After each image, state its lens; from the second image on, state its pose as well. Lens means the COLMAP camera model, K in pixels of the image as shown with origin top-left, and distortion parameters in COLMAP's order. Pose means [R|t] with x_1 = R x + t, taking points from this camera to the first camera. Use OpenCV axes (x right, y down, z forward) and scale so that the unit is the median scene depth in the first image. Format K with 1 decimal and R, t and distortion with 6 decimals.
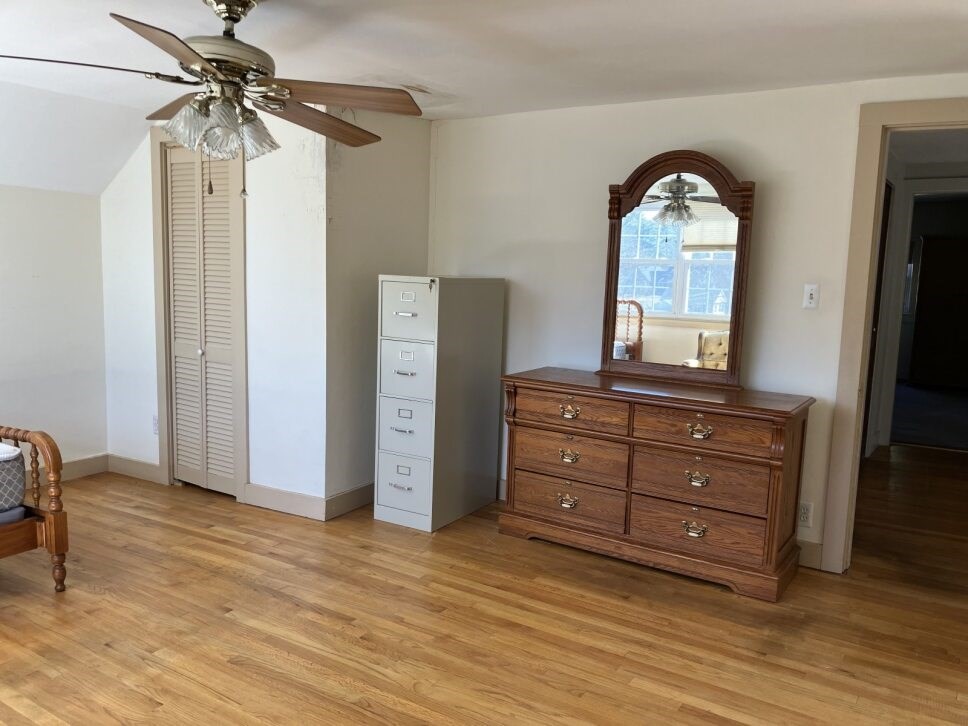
lens RADIAL K [[807.7, 0, 489.7], [0, 807.7, 362.0], [0, 0, 1]] dist [0.014245, -0.005199]
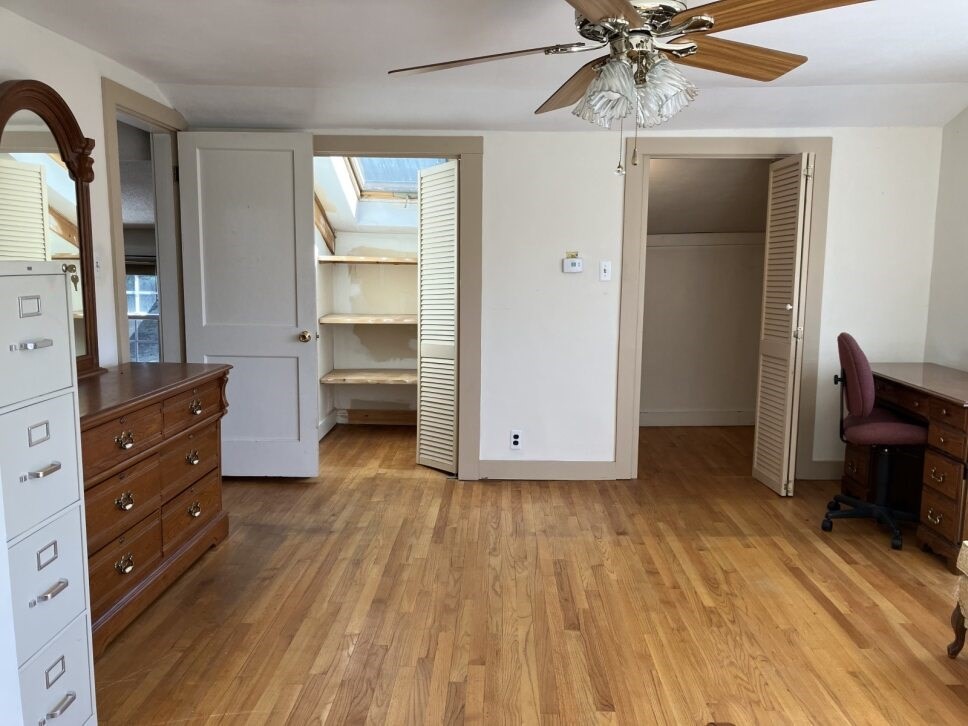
lens RADIAL K [[807.7, 0, 487.0], [0, 807.7, 365.5], [0, 0, 1]] dist [0.014245, -0.005199]
pose [[-0.519244, -0.157934, 0.839907, -0.891112], [0.073229, 0.970940, 0.227844, -0.195593], [-0.851483, 0.179812, -0.492589, 1.418556]]
